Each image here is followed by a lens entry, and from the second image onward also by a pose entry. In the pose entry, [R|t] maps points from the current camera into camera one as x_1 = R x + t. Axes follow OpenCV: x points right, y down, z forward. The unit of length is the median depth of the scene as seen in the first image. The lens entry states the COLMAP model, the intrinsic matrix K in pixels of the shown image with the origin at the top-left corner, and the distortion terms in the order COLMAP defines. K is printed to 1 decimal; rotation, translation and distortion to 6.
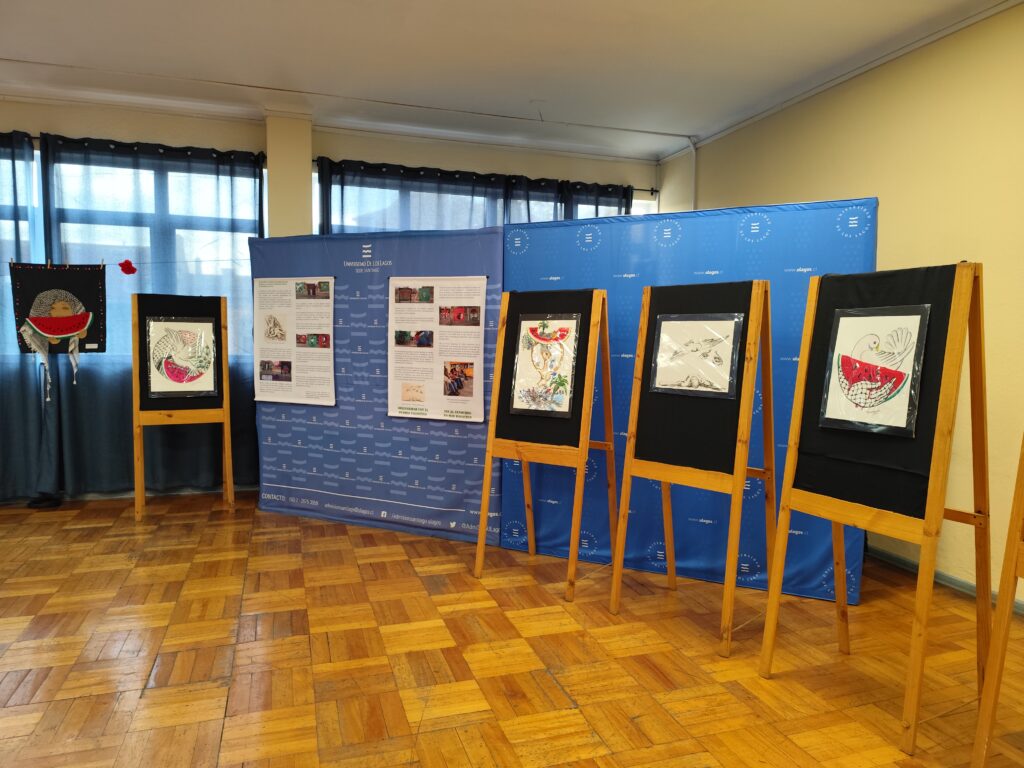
lens RADIAL K [[702.6, 0, 512.0], [0, 702.6, 384.0], [0, 0, 1]] dist [0.086319, -0.097648]
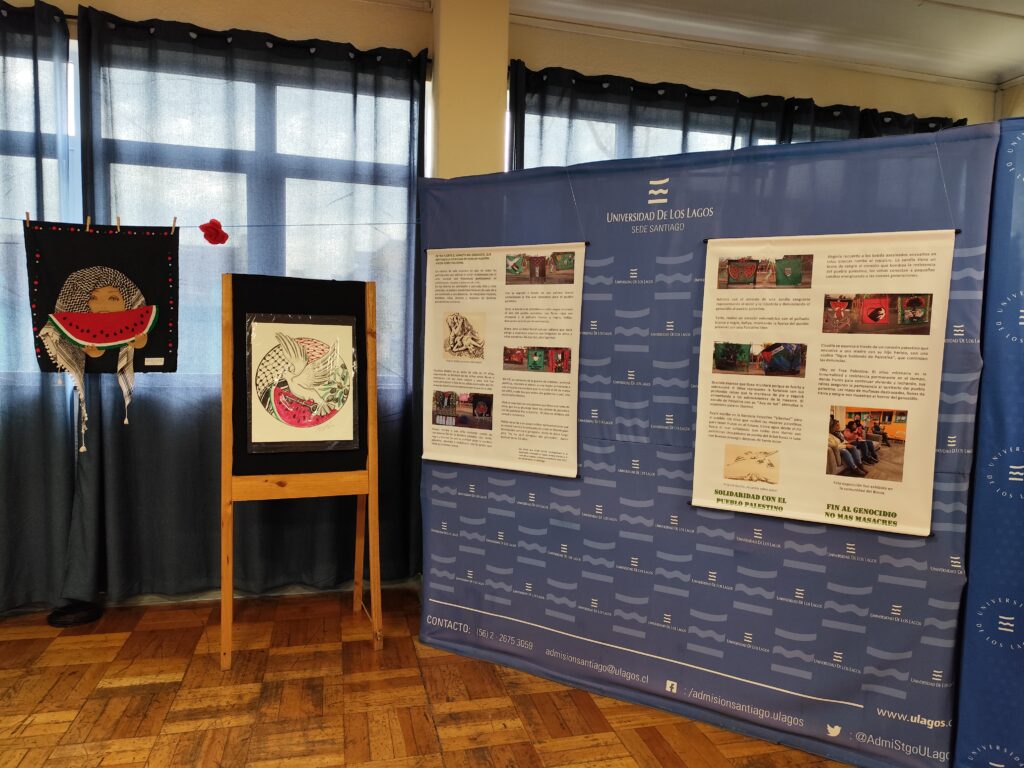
lens RADIAL K [[679.8, 0, 512.0], [0, 679.8, 384.0], [0, 0, 1]] dist [0.079988, -0.087872]
pose [[0.998411, 0.015728, -0.054112, -0.261105], [-0.016170, 0.999839, -0.007732, -0.035596], [0.053982, 0.008595, 0.998505, 0.446080]]
